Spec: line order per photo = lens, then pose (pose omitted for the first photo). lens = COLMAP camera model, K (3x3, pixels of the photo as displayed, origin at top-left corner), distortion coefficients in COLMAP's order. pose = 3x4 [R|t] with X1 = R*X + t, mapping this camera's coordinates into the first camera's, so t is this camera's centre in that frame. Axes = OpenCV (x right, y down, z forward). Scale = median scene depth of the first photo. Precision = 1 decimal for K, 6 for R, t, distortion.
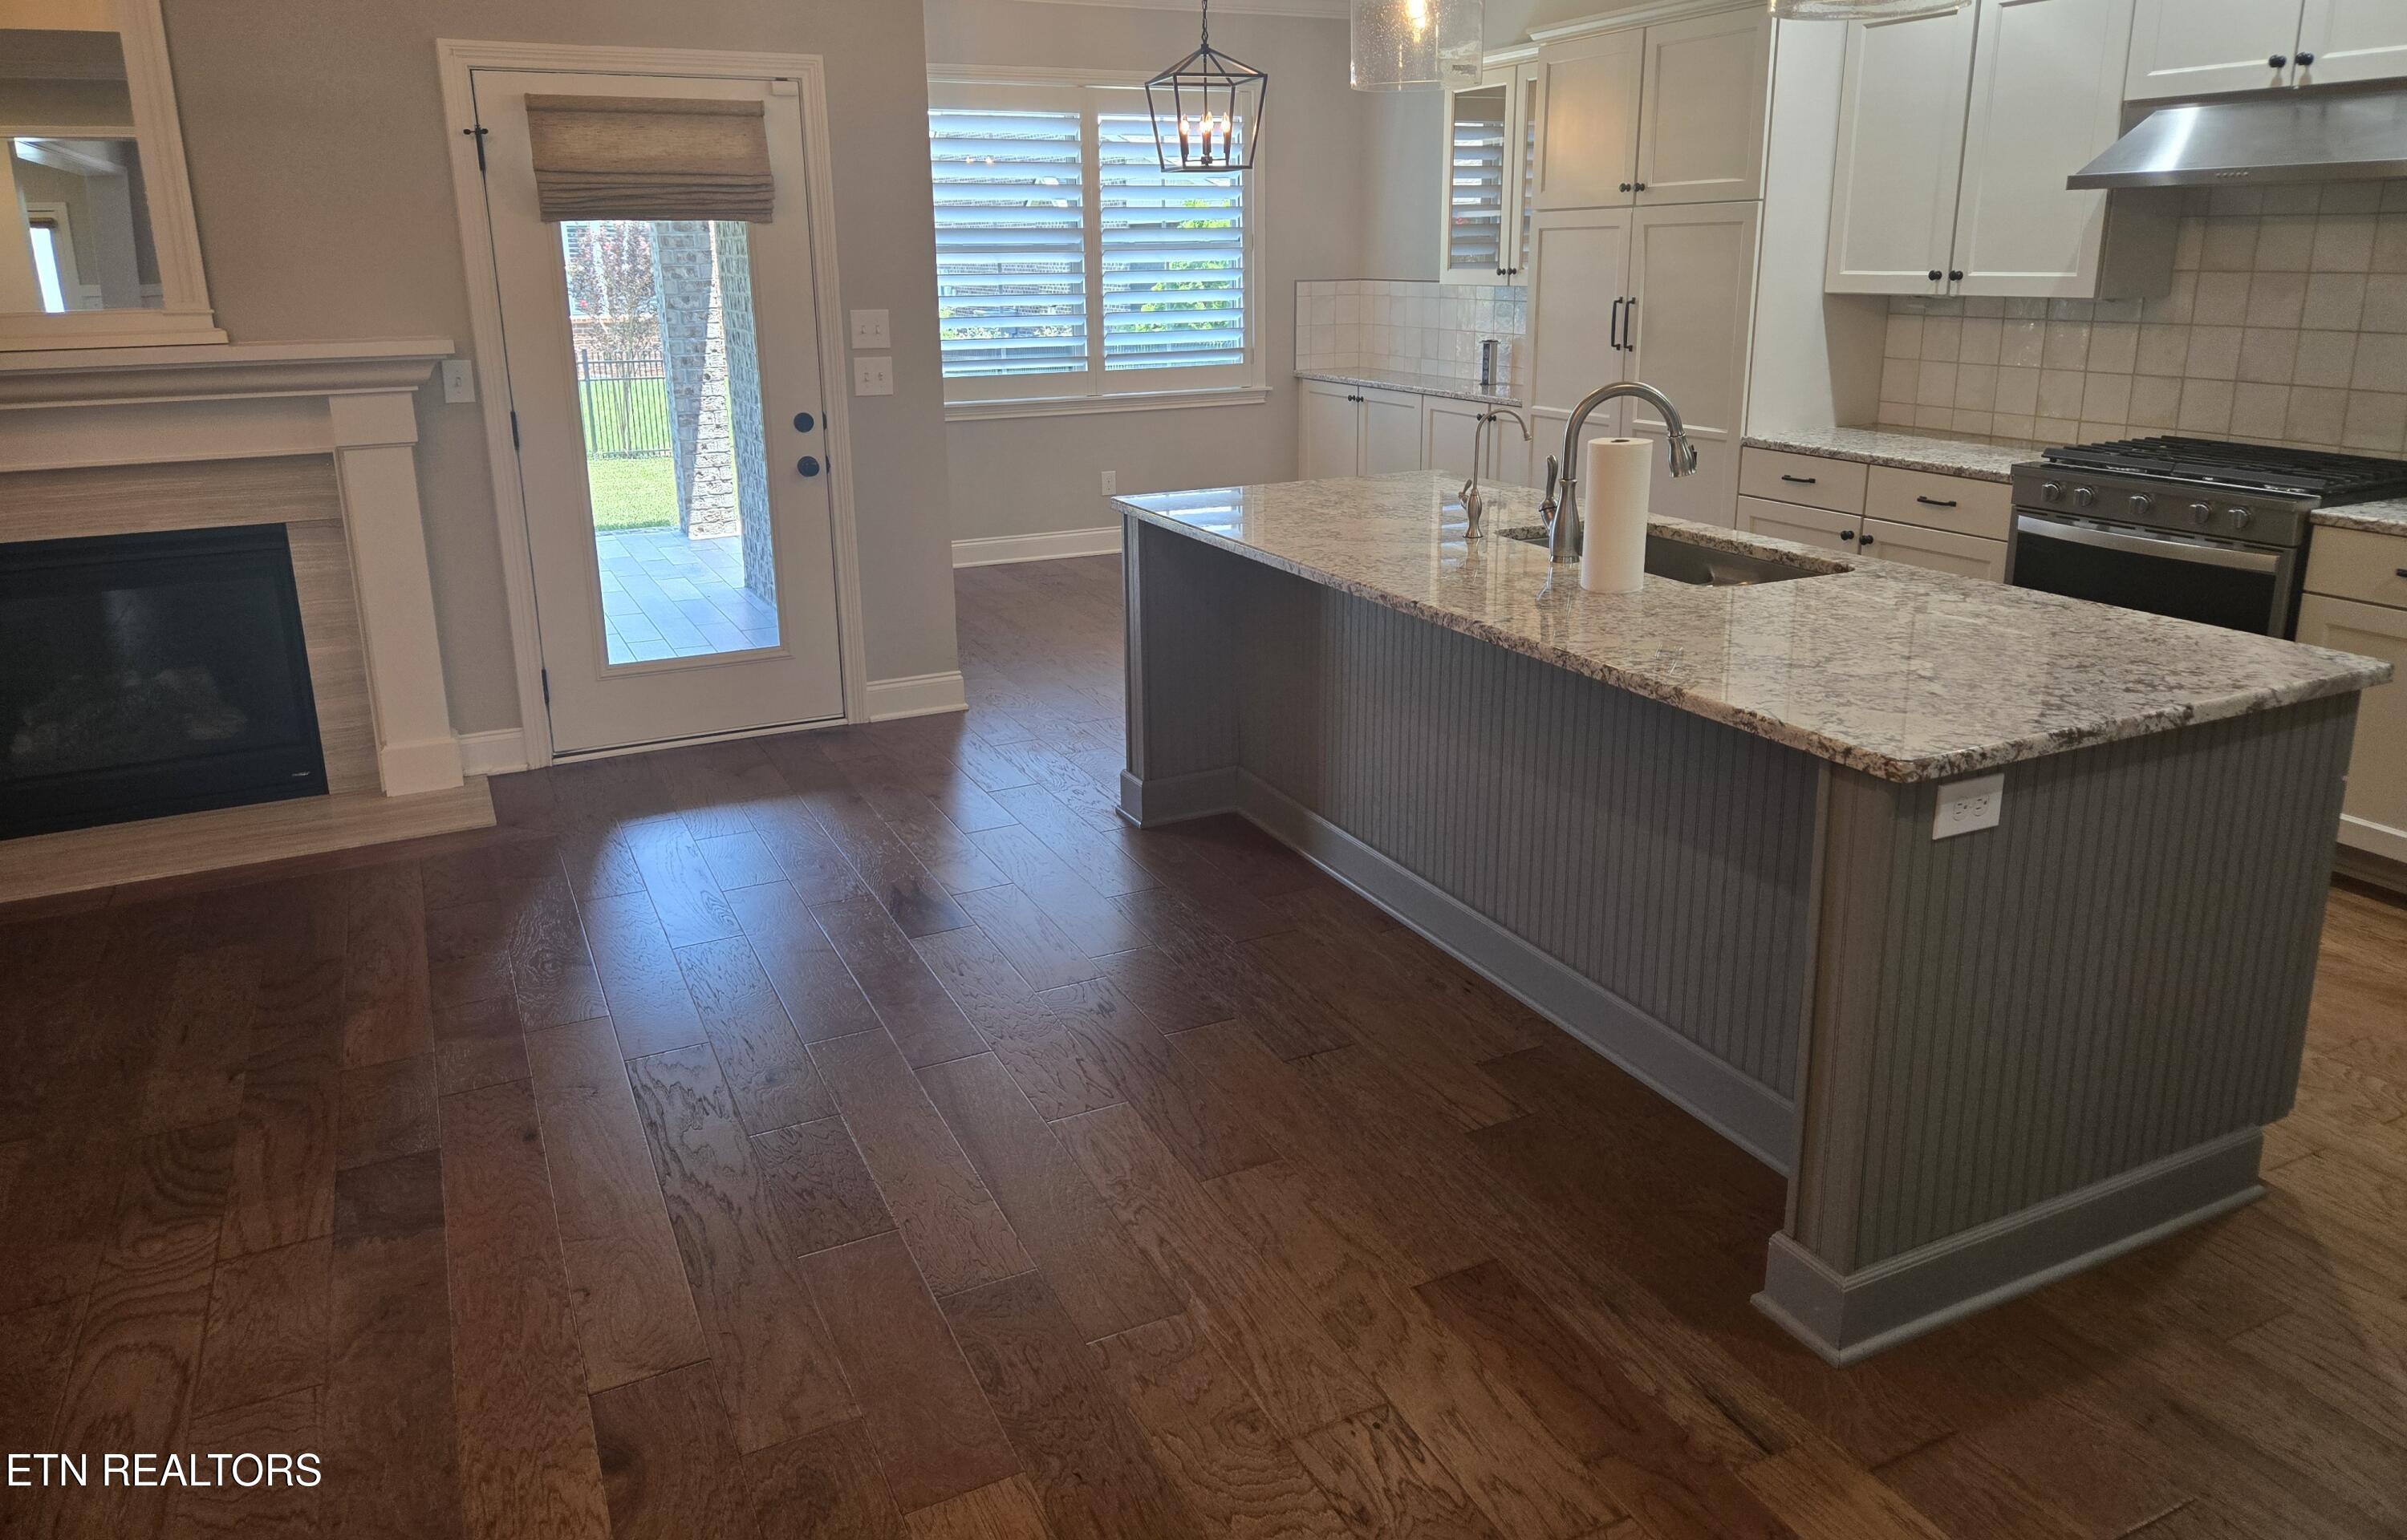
lens RADIAL K [[1610.0, 0, 1192.9], [0, 1610.0, 649.7], [0, 0, 1]] dist [0.057905, -0.042499]
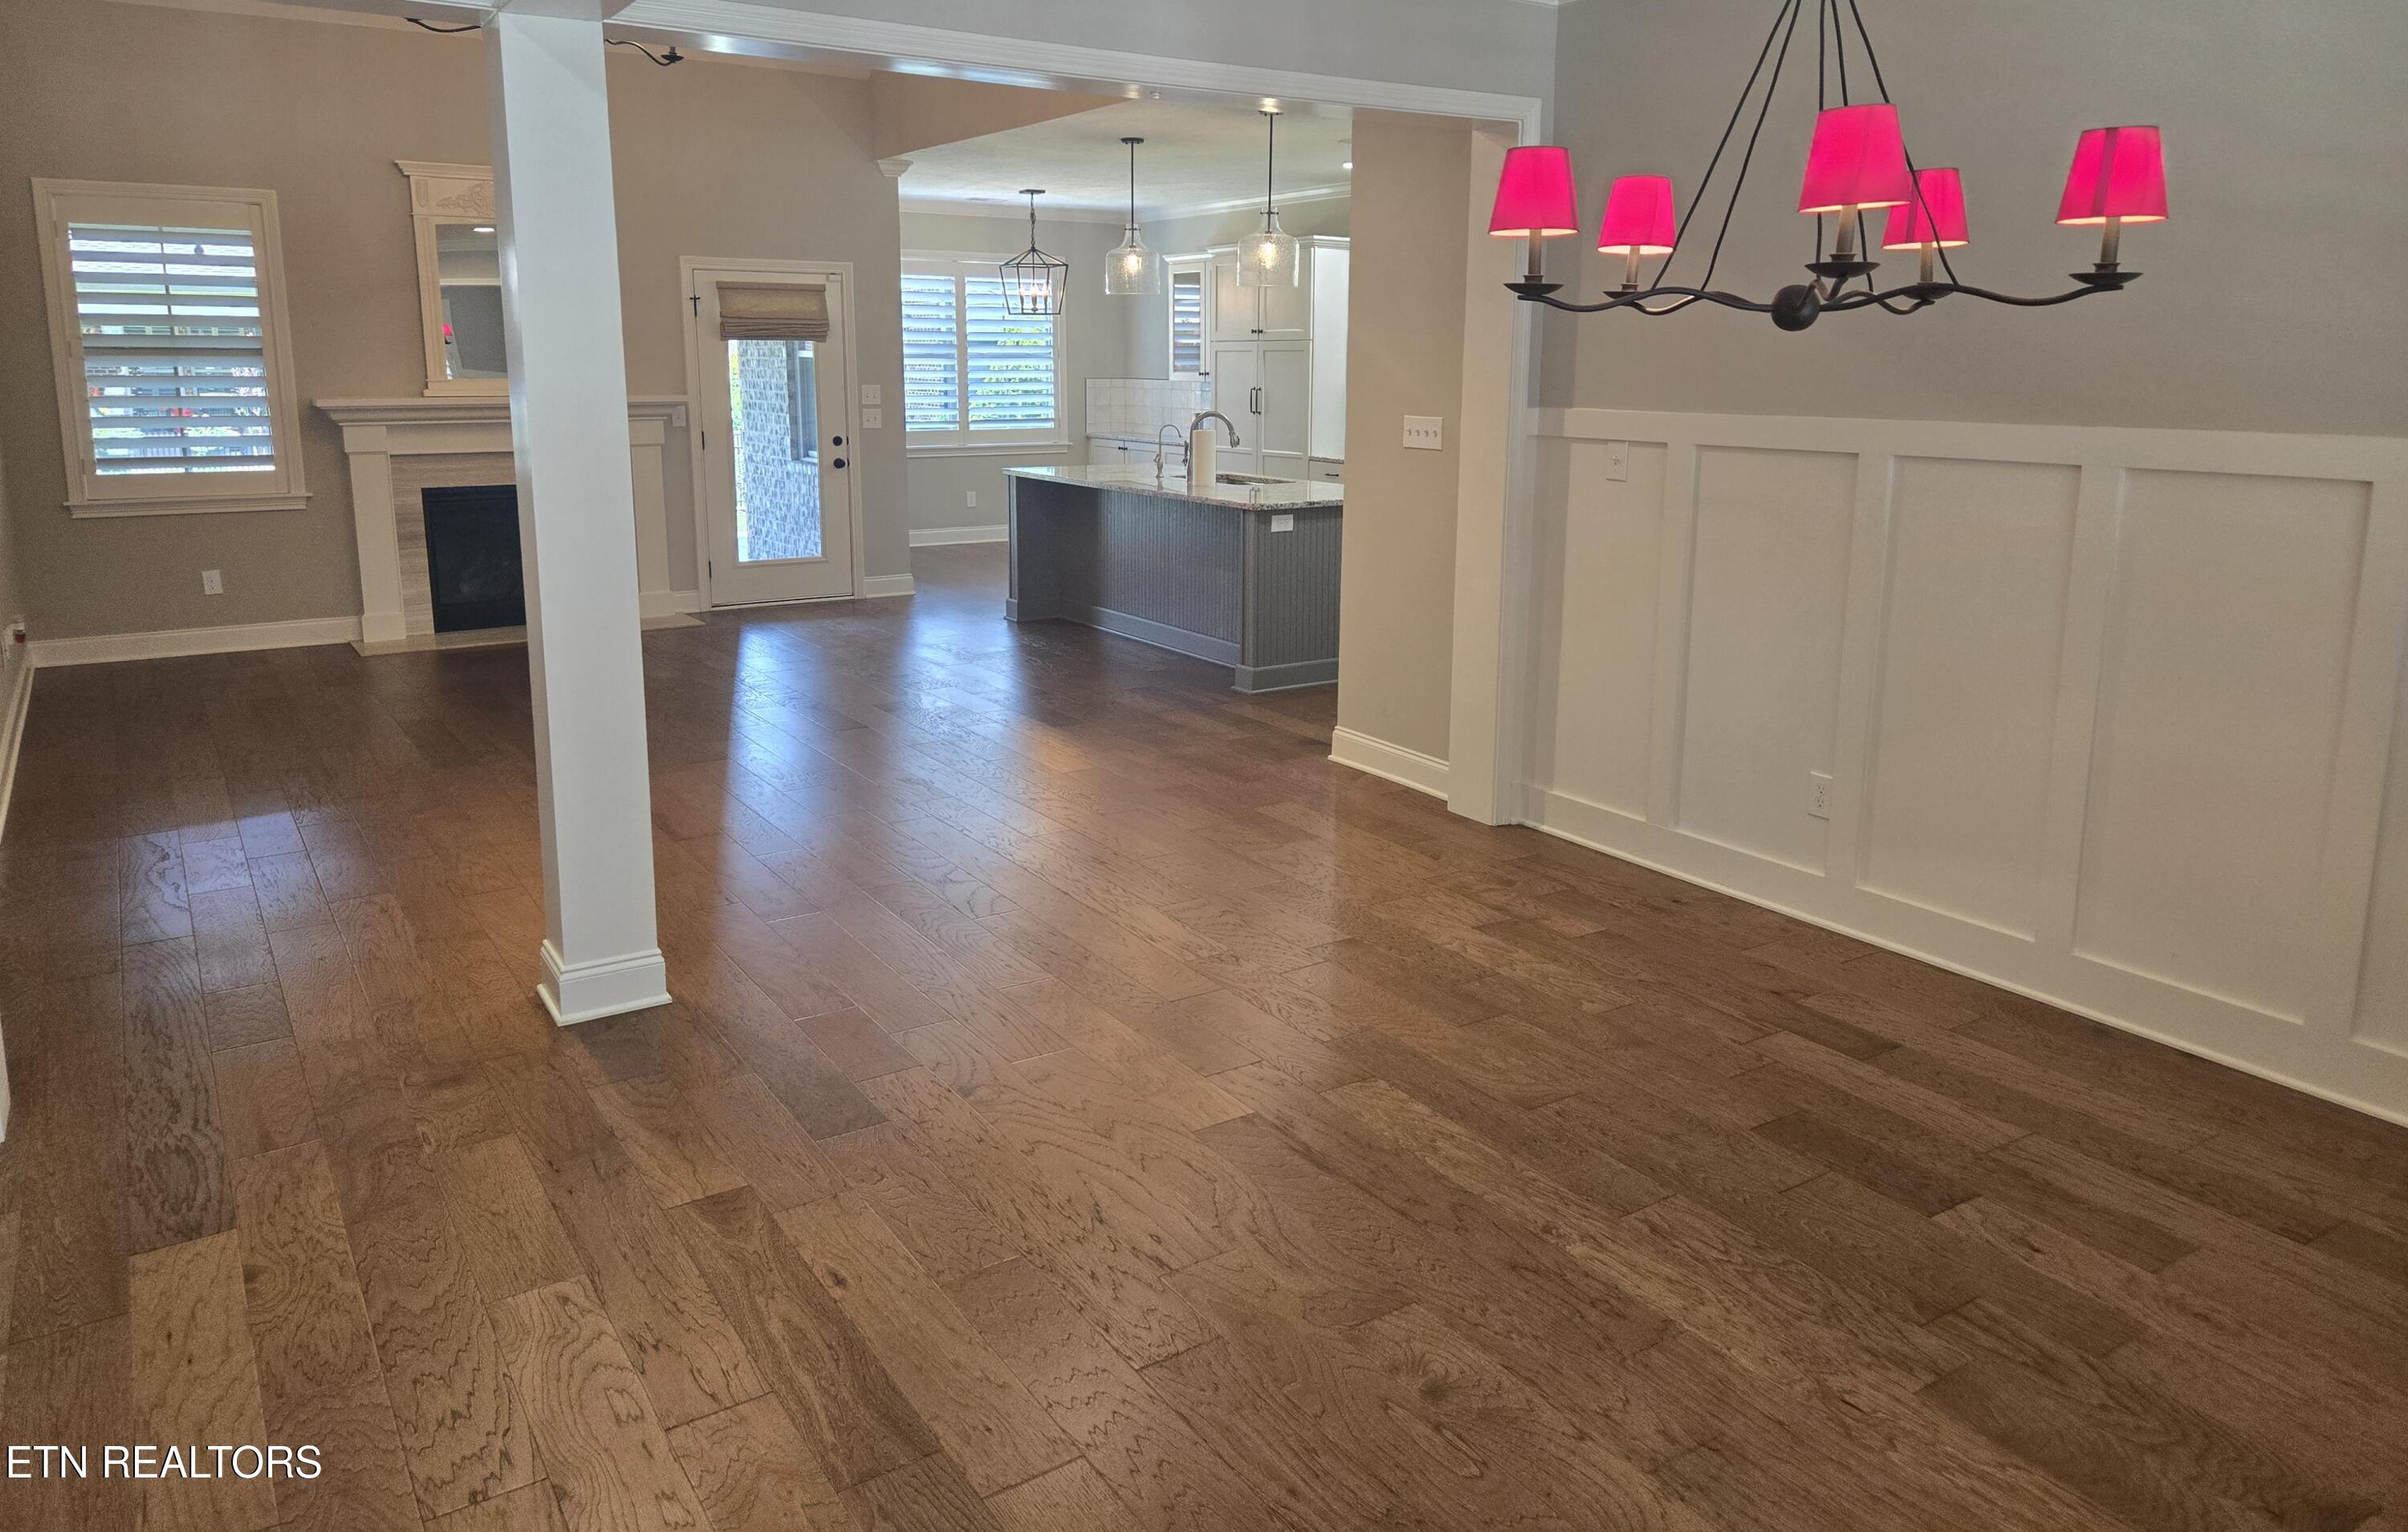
lens RADIAL K [[1610.8, 0, 1200.6], [0, 1610.8, 654.0], [0, 0, 1]] dist [0.057905, -0.042499]
pose [[0.991336, -0.008813, 0.131056, -0.064483], [0.016940, 0.997992, -0.061030, 0.259879], [-0.130255, 0.062722, 0.989495, -1.048789]]
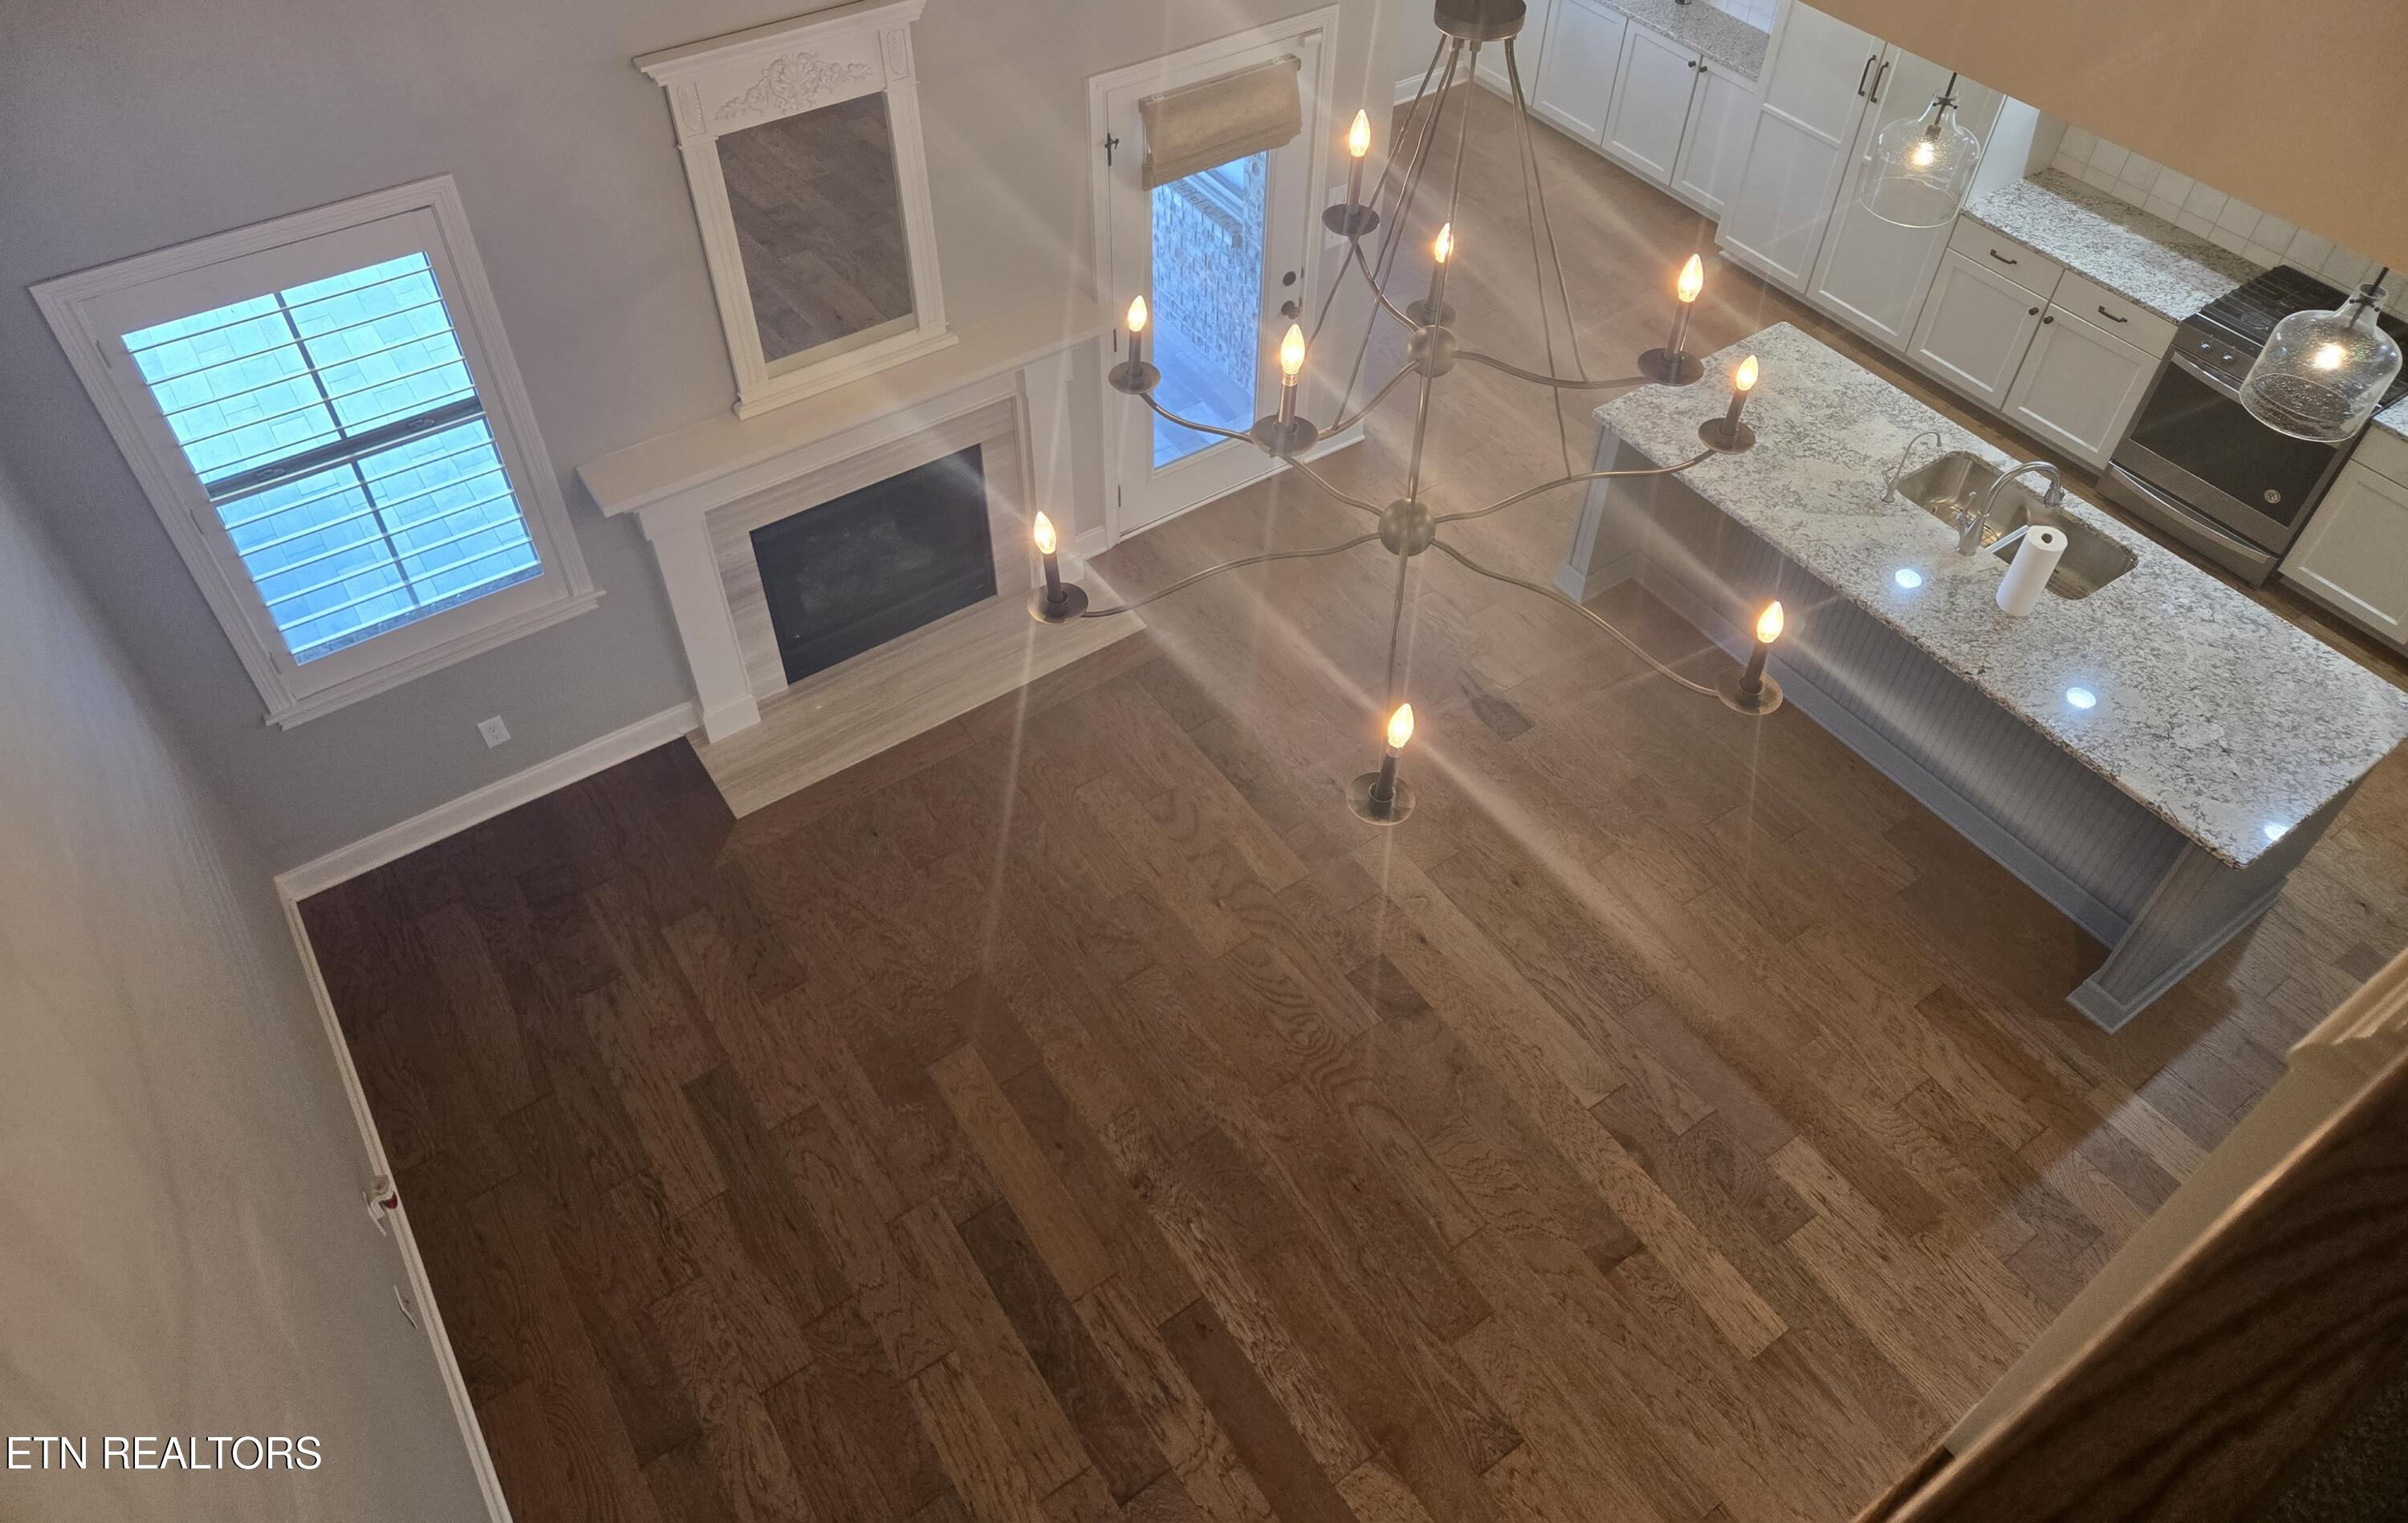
lens RADIAL K [[1610.9, 0, 1194.8], [0, 1610.9, 624.3], [0, 0, 1]] dist [0.035095, -0.016498]
pose [[0.989376, -0.086341, 0.116966, -0.509257], [0.015294, 0.861896, 0.506855, -0.575421], [-0.144575, -0.499681, 0.854059, -0.221795]]
